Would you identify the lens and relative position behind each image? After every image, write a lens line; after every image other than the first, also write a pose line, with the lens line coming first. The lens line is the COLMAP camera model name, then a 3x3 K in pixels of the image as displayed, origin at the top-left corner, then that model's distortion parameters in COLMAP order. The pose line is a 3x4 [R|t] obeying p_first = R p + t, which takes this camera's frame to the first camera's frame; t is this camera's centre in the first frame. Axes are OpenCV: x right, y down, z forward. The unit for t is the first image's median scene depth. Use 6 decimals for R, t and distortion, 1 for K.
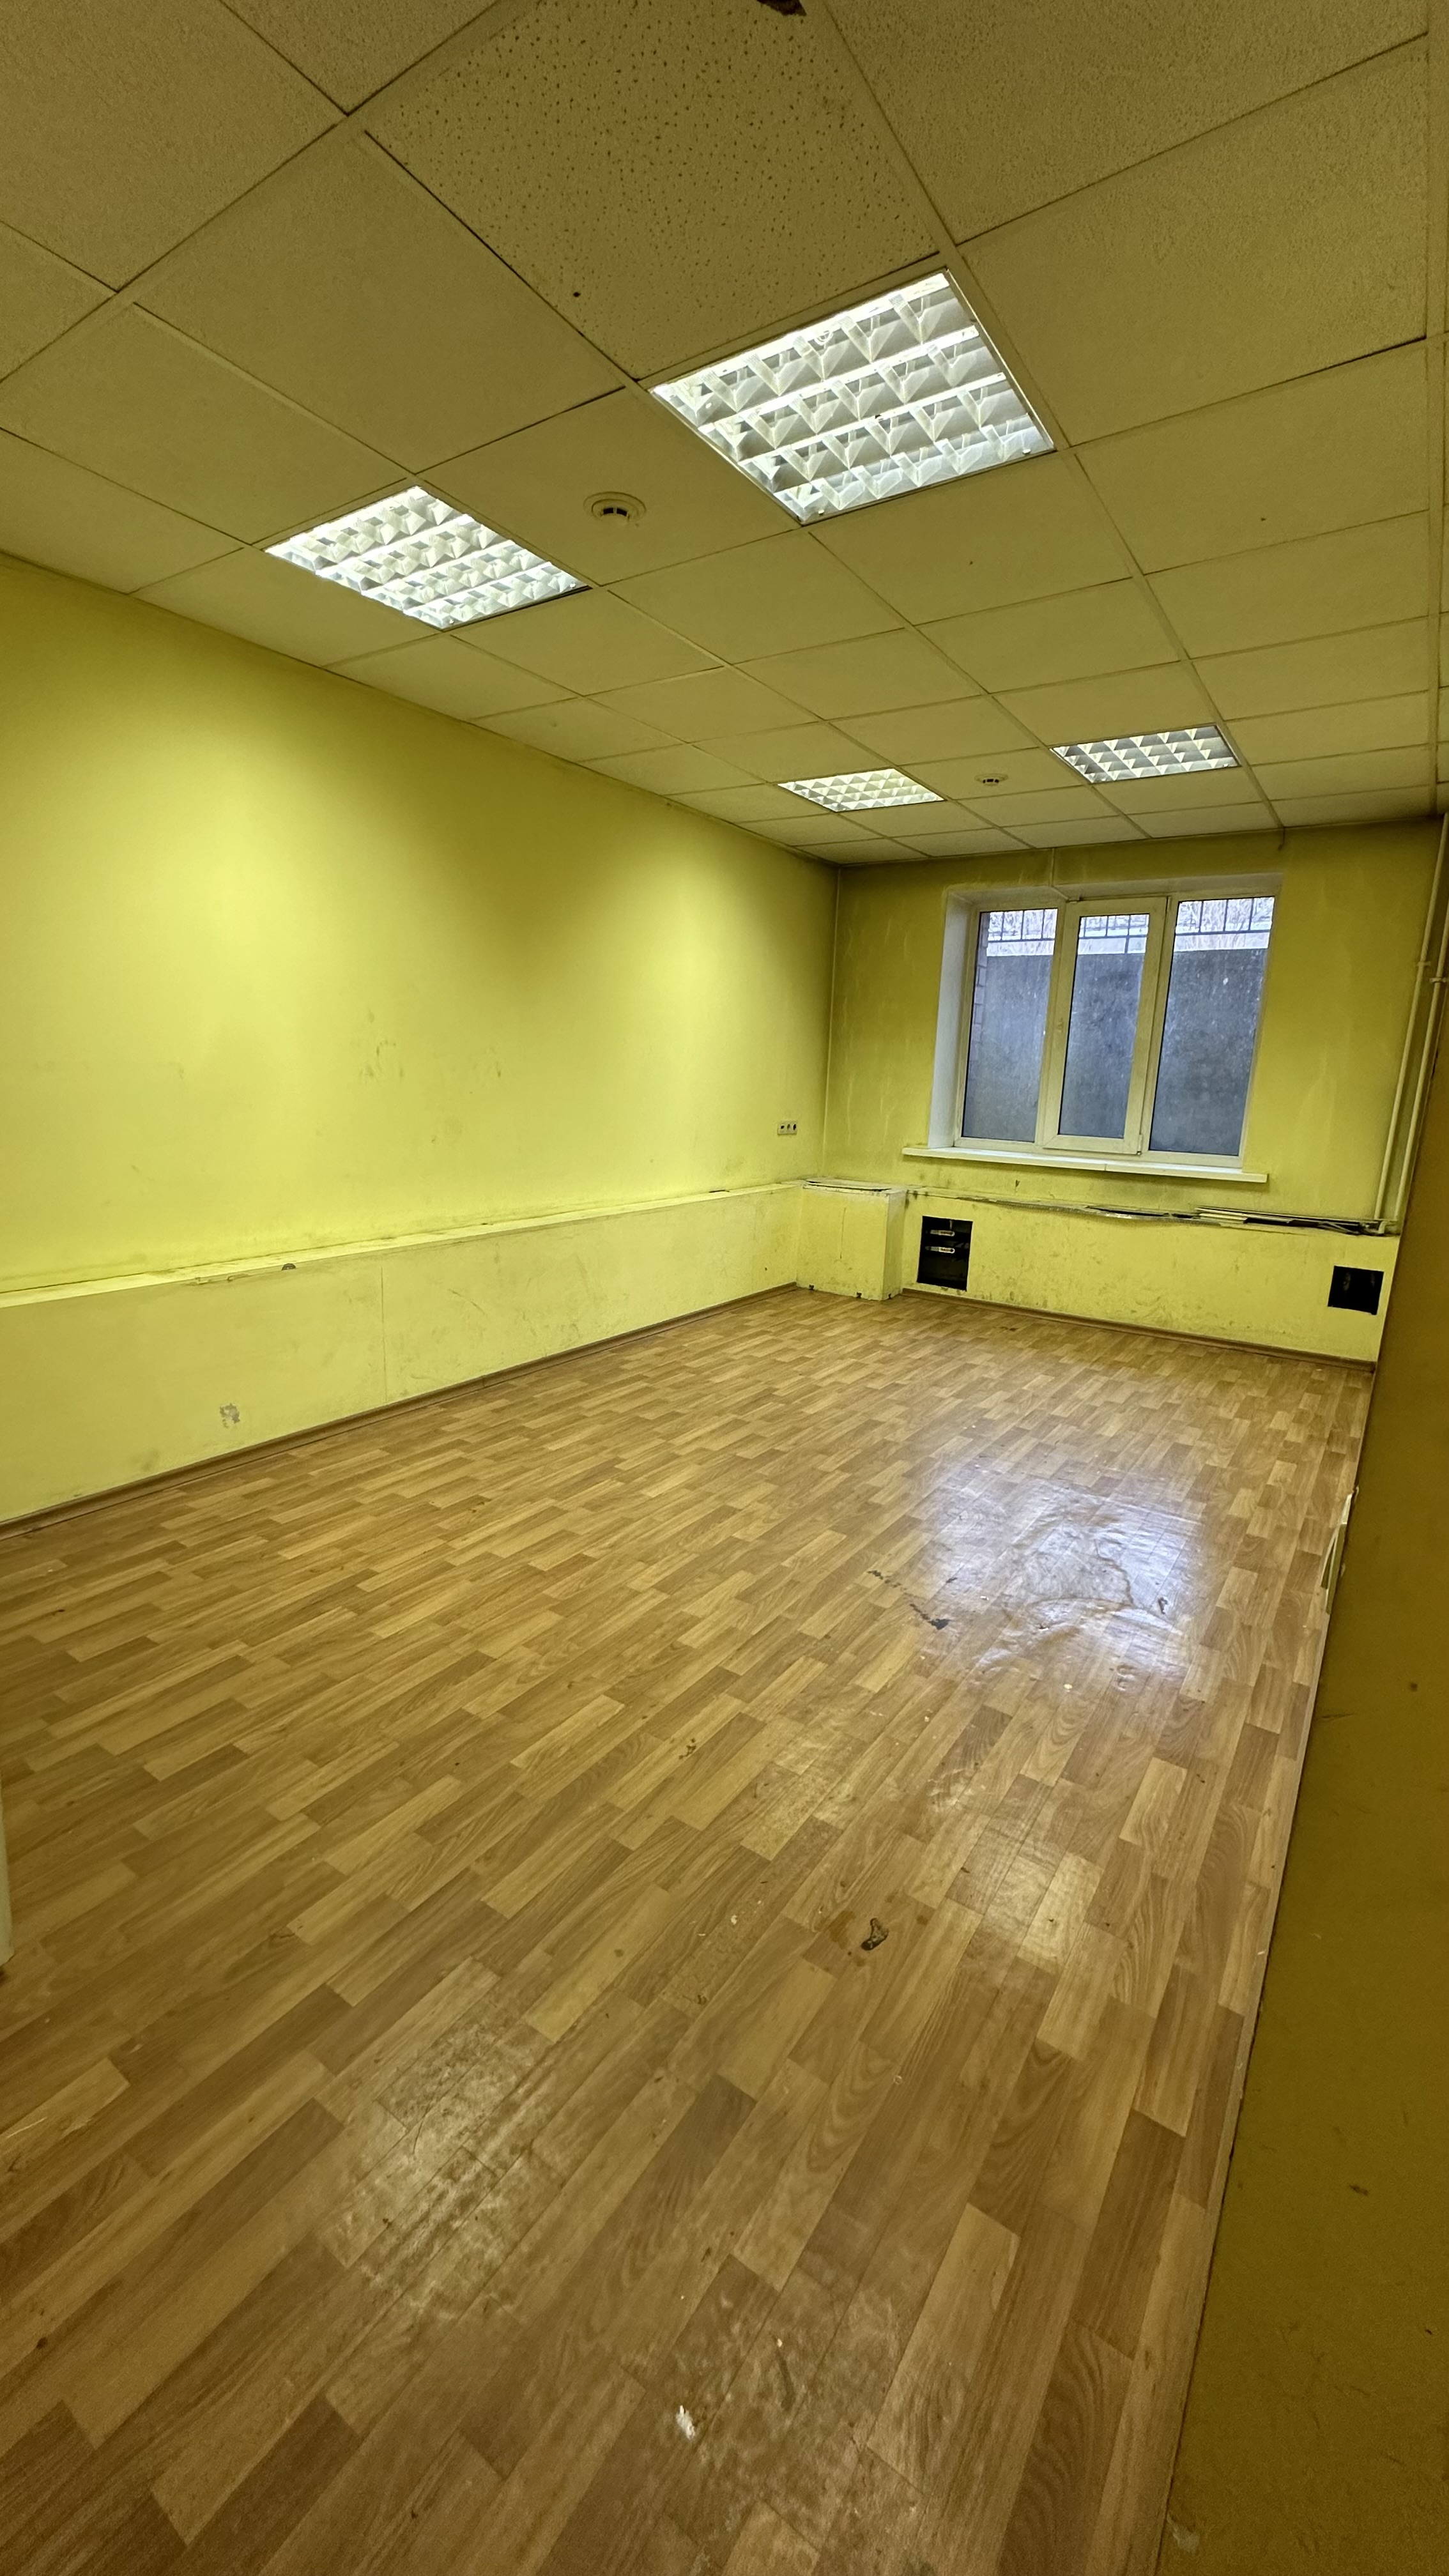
lens RADIAL K [[1027.1, 0, 720.5], [0, 1027.1, 1280.1], [0, 0, 1]] dist [0.001132, 0.000313]
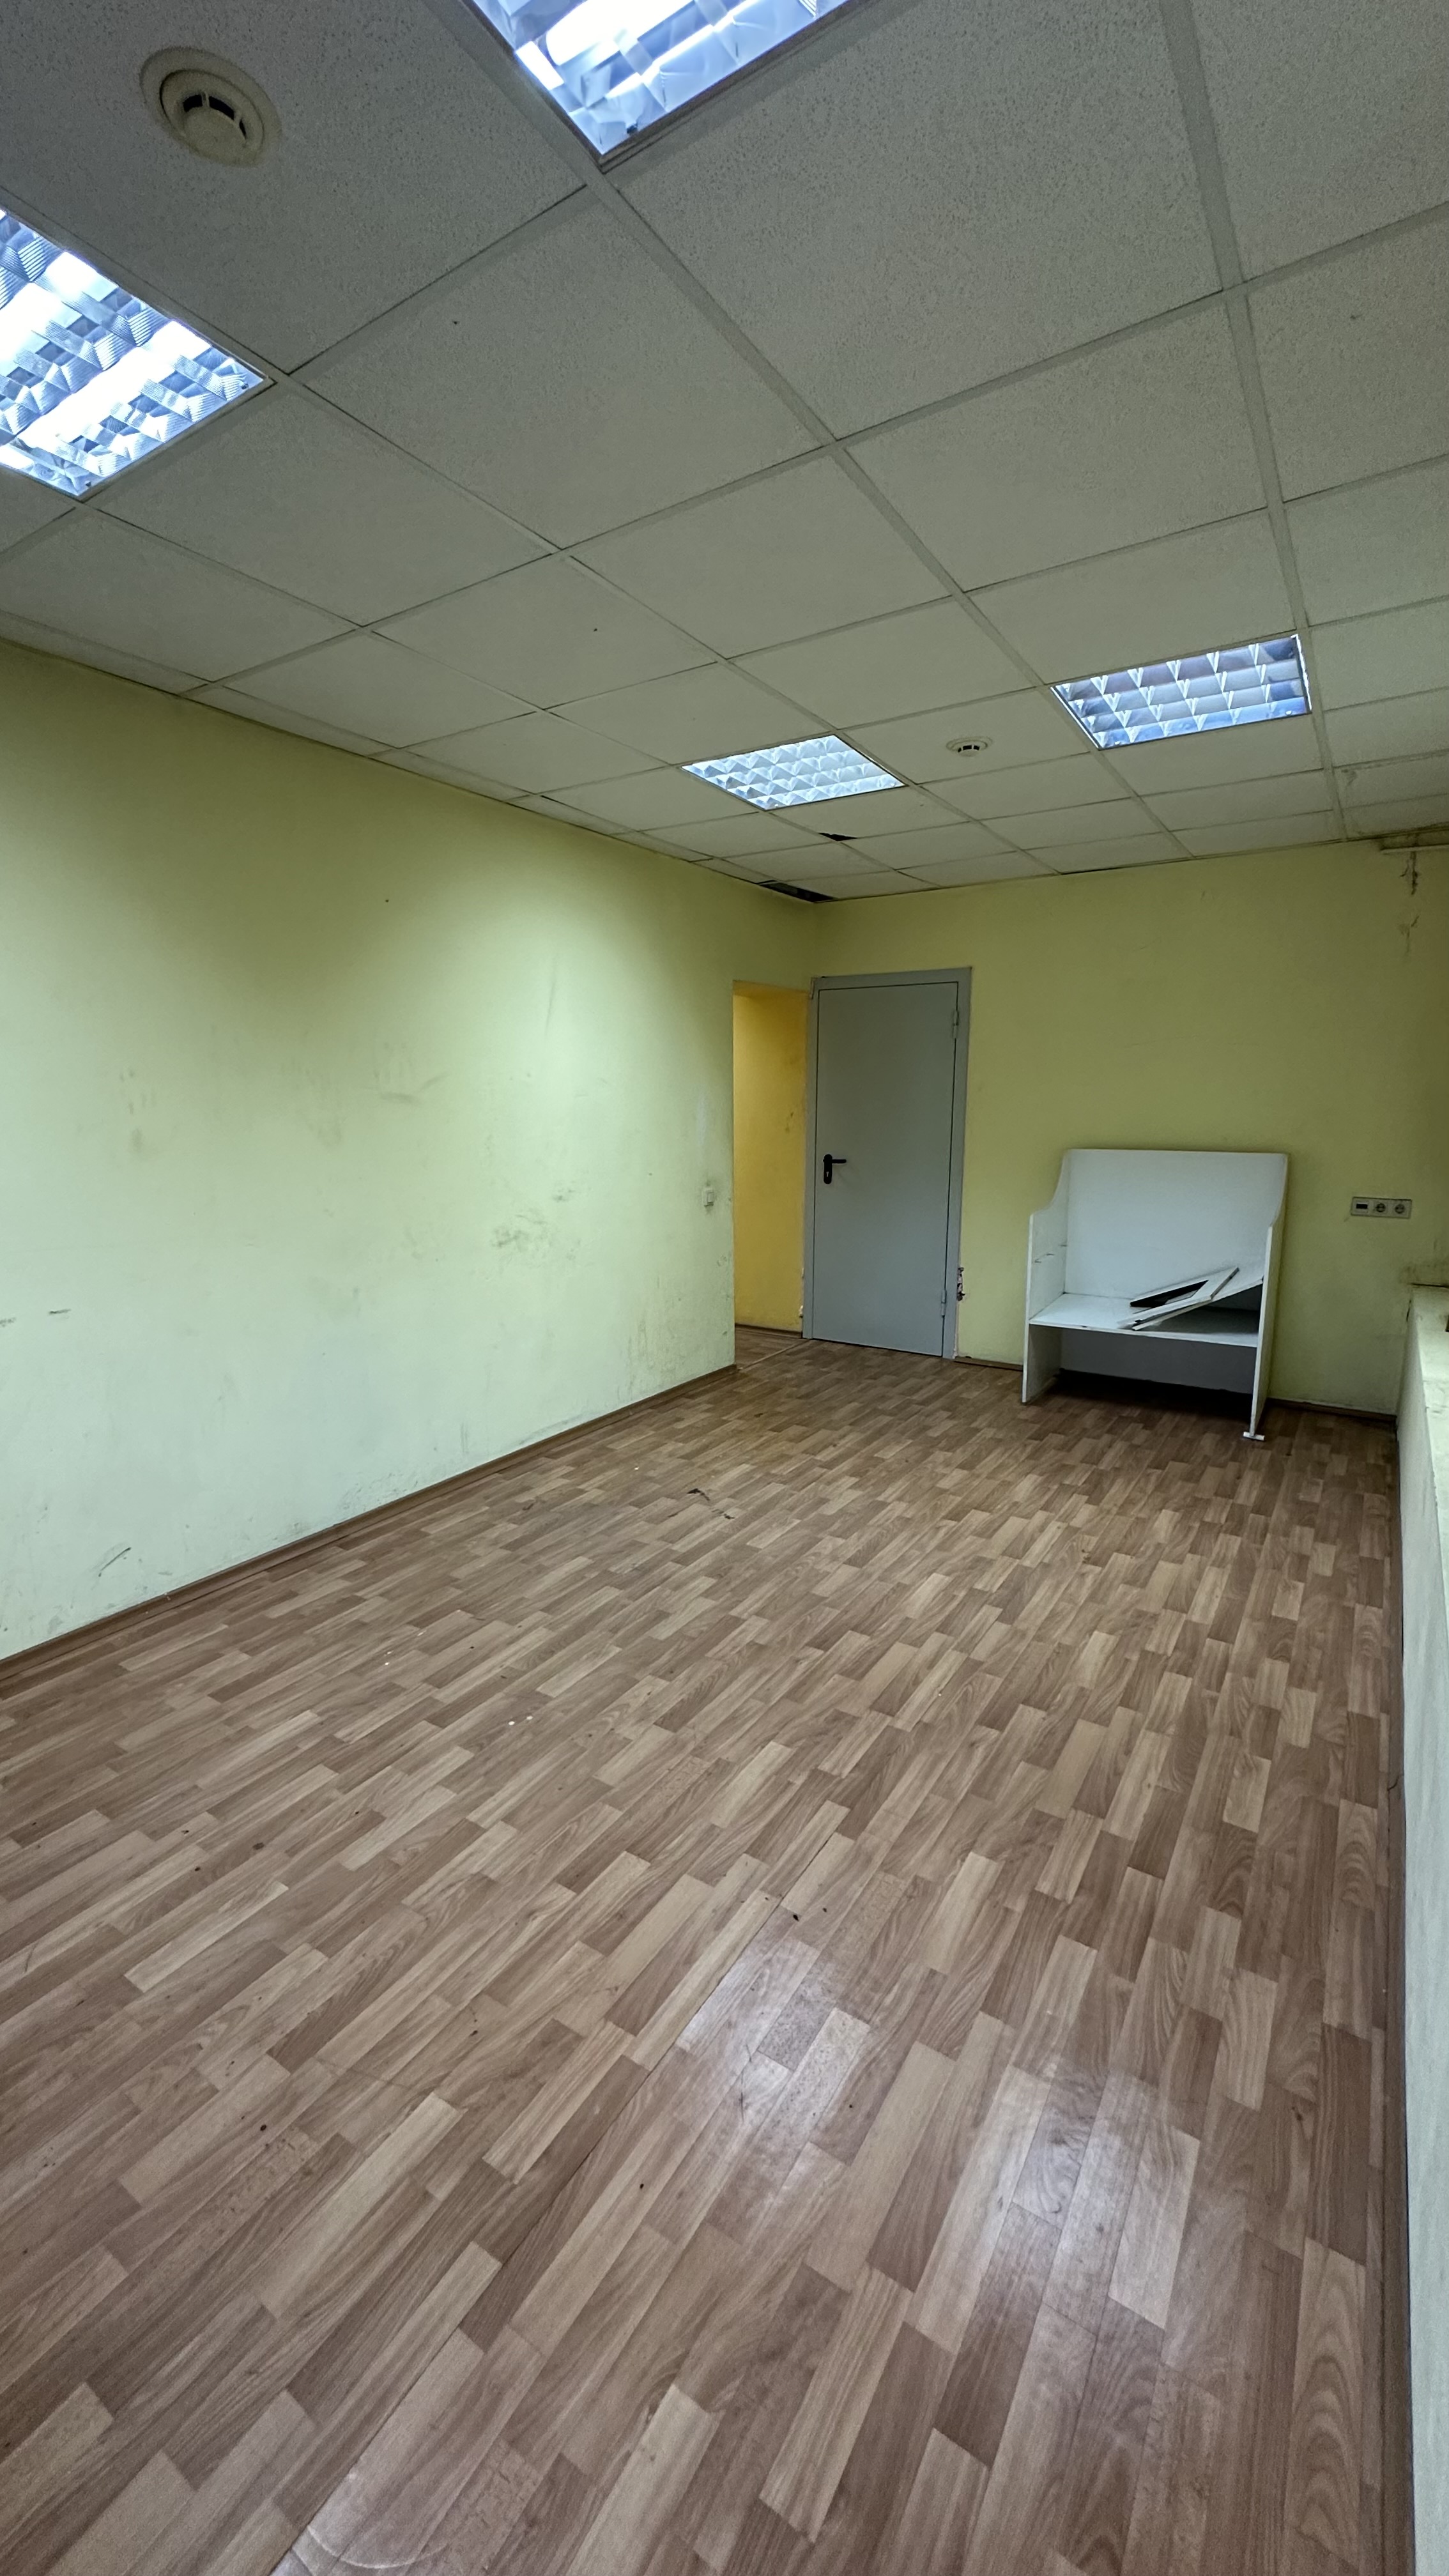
lens RADIAL K [[1037.9, 0, 740.5], [0, 1037.9, 1222.2], [0, 0, 1]] dist [0.003064, 0.000284]
pose [[-0.998604, -0.026946, -0.045434, 0.124355], [-0.040063, 0.946924, 0.318953, -0.299091], [0.034428, 0.320327, -0.946681, 1.286566]]
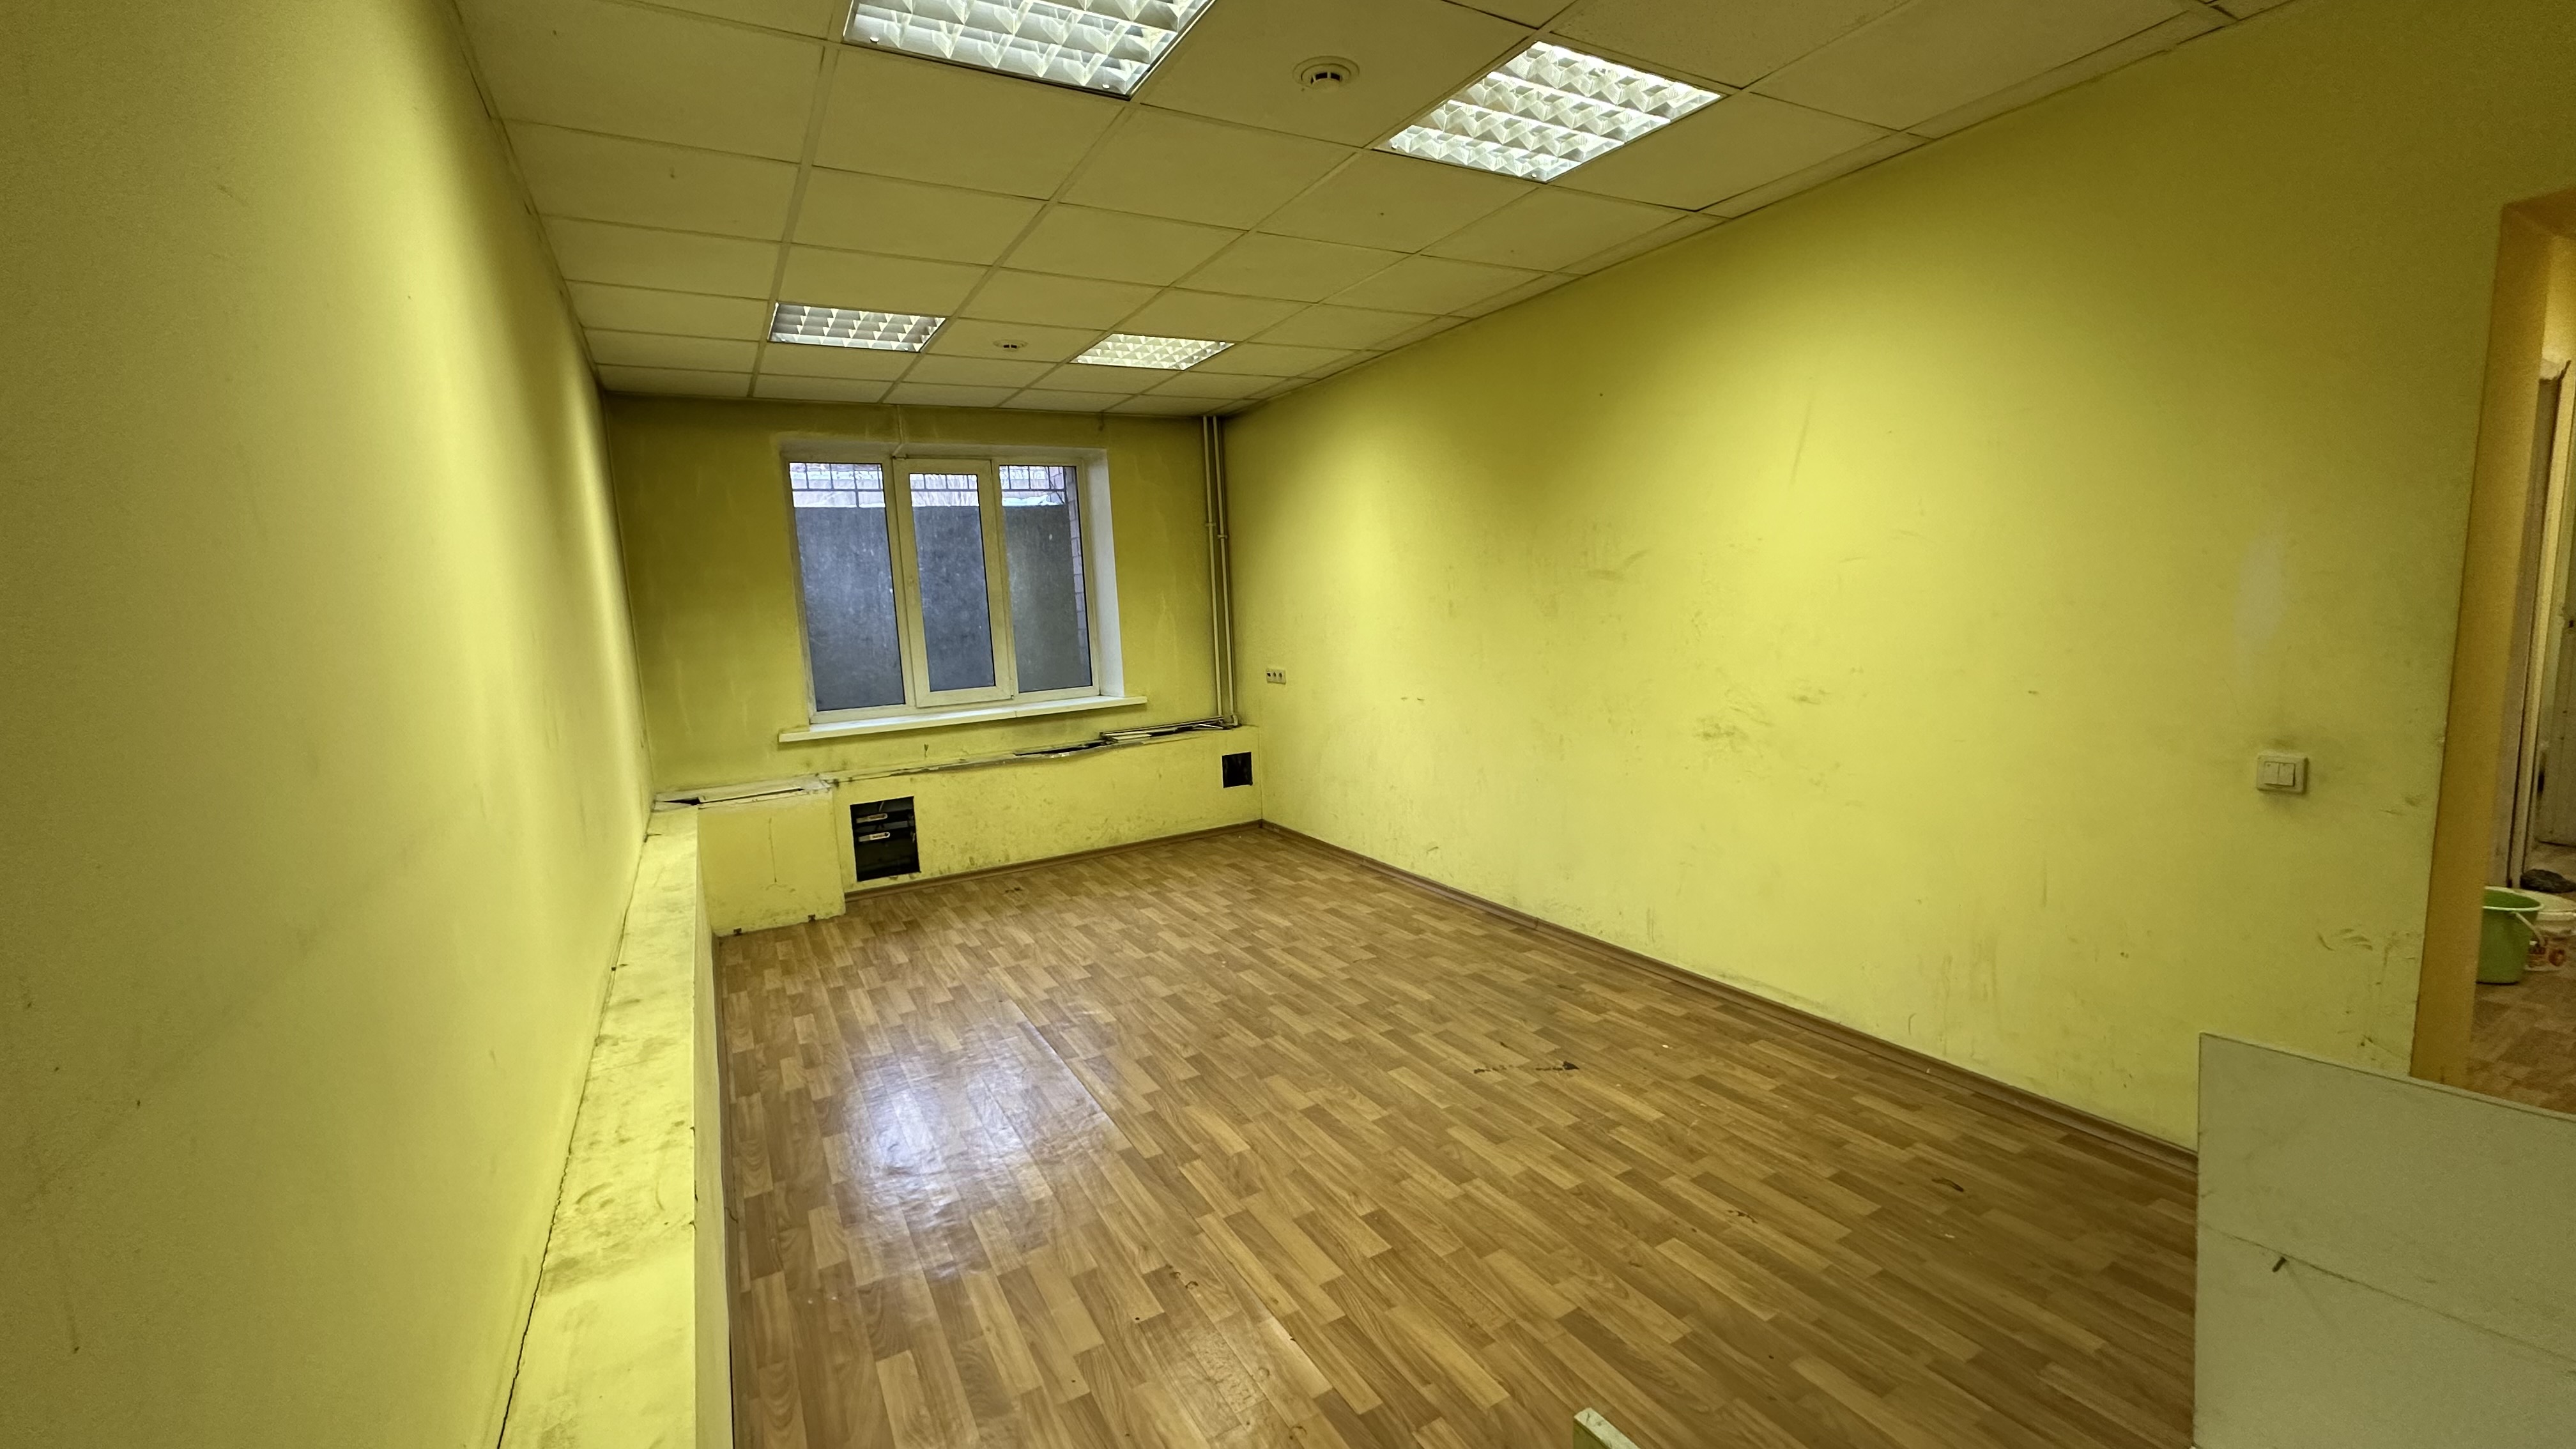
lens RADIAL K [[1027.1, 0, 1283.8], [0, 1027.1, 730.2], [0, 0, 1]] dist [0.001132, 0.000313]
pose [[0.434529, -0.177833, 0.882927, -0.523516], [0.247878, 0.966068, 0.072586, -0.126594], [-0.865876, 0.187318, 0.463865, 0.357126]]
